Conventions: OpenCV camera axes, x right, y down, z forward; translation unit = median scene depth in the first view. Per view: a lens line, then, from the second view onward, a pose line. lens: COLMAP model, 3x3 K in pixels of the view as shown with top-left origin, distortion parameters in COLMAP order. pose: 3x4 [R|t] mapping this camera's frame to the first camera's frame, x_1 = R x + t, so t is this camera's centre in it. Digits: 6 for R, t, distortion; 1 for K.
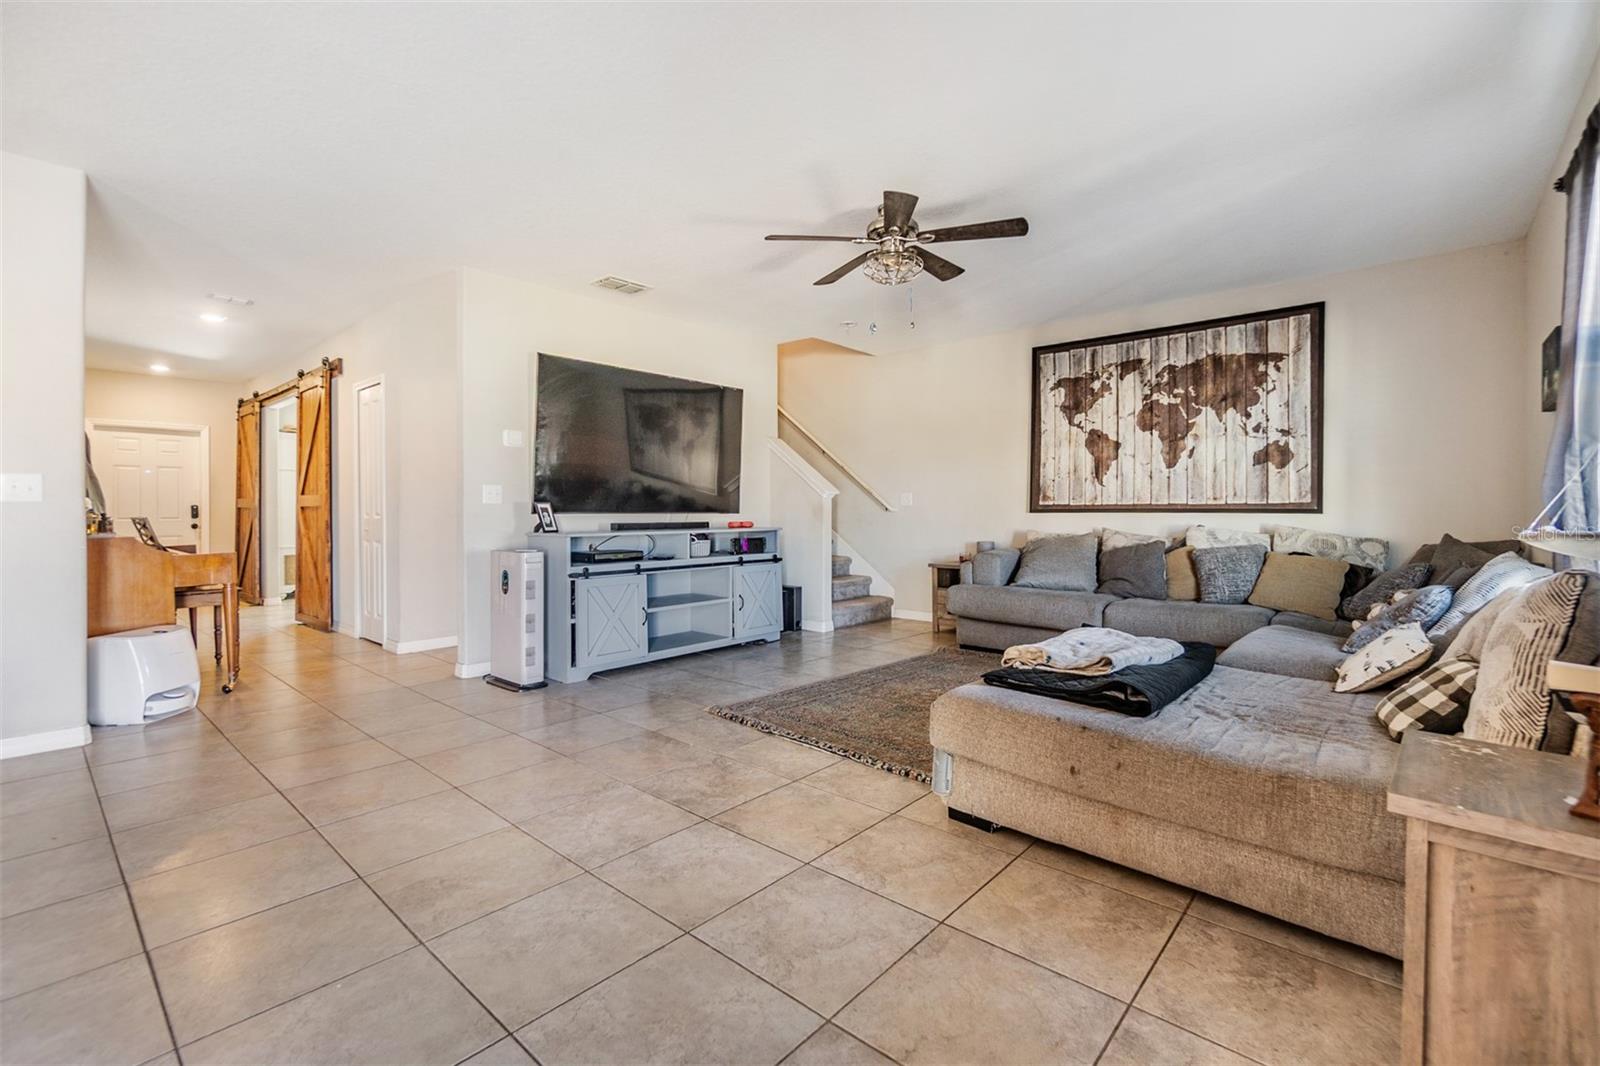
lens RADIAL K [[695.6, 0, 786.8], [0, 695.6, 518.5], [0, 0, 1]] dist [-0.001402, -0.000983]
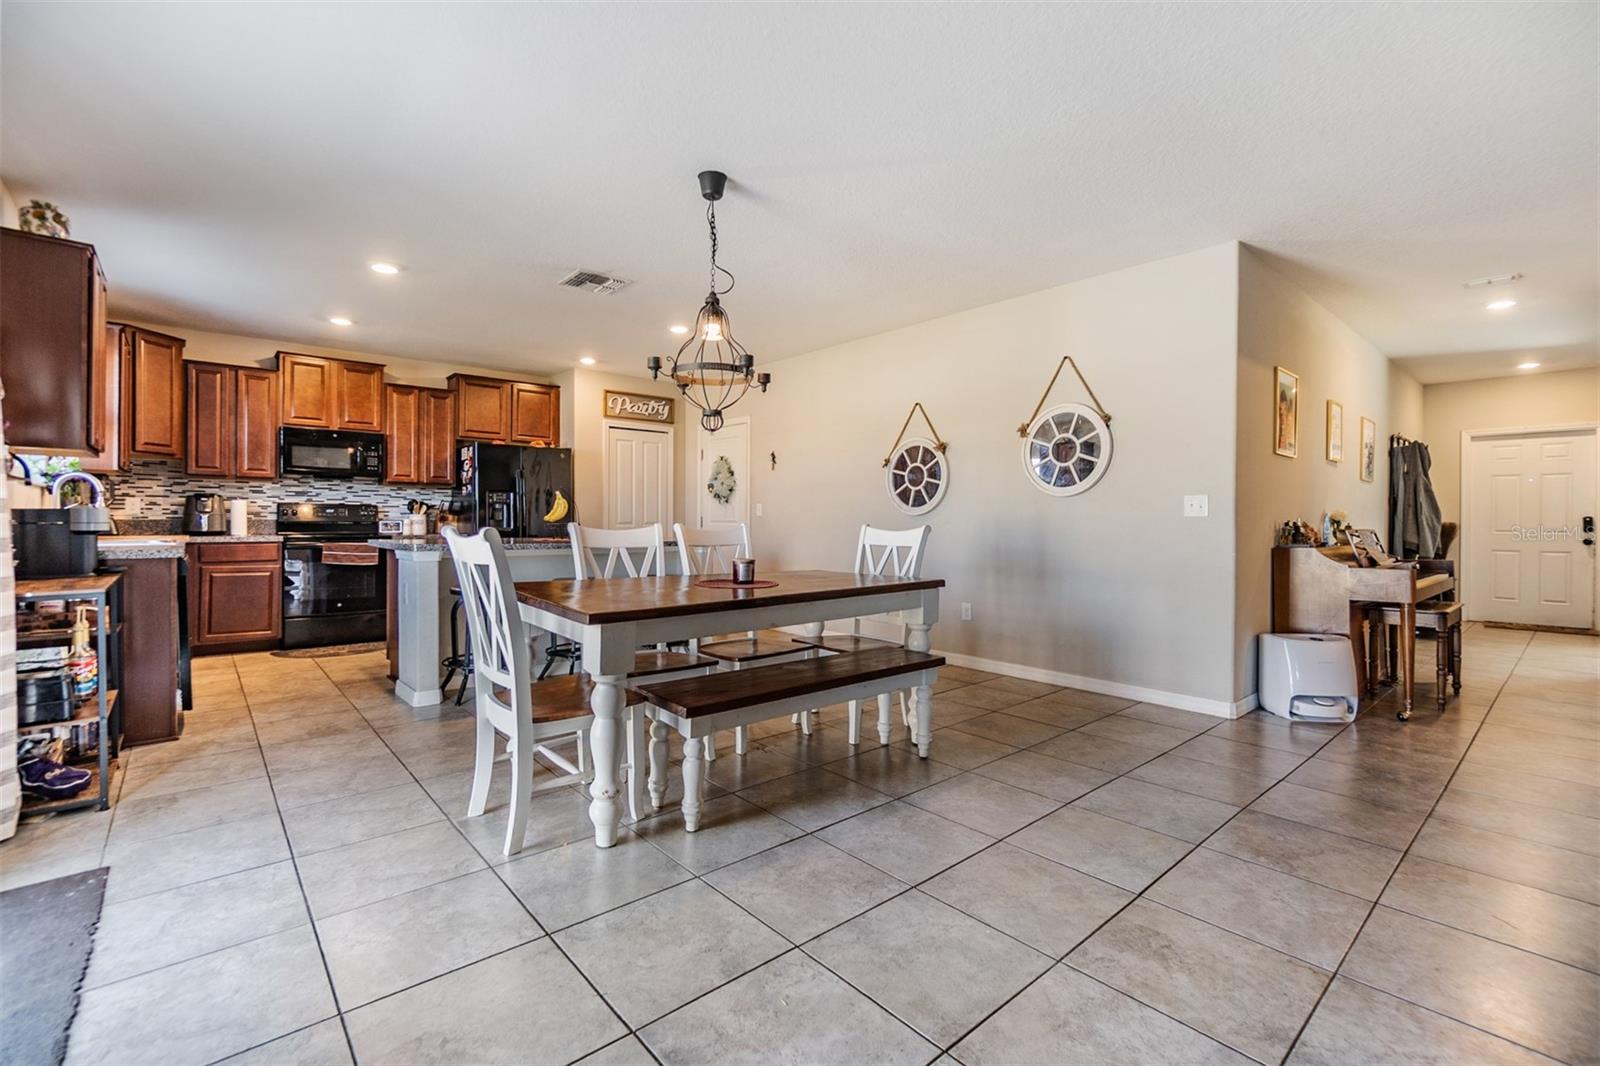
lens RADIAL K [[695.6, 0, 795.0], [0, 695.6, 518.7], [0, 0, 1]] dist [-0.001402, -0.000983]
pose [[-0.109685, -0.000395, -0.993966, 0.186809], [-0.015309, 0.999882, 0.001292, -0.006577], [0.993849, 0.015359, -0.109678, 0.267307]]
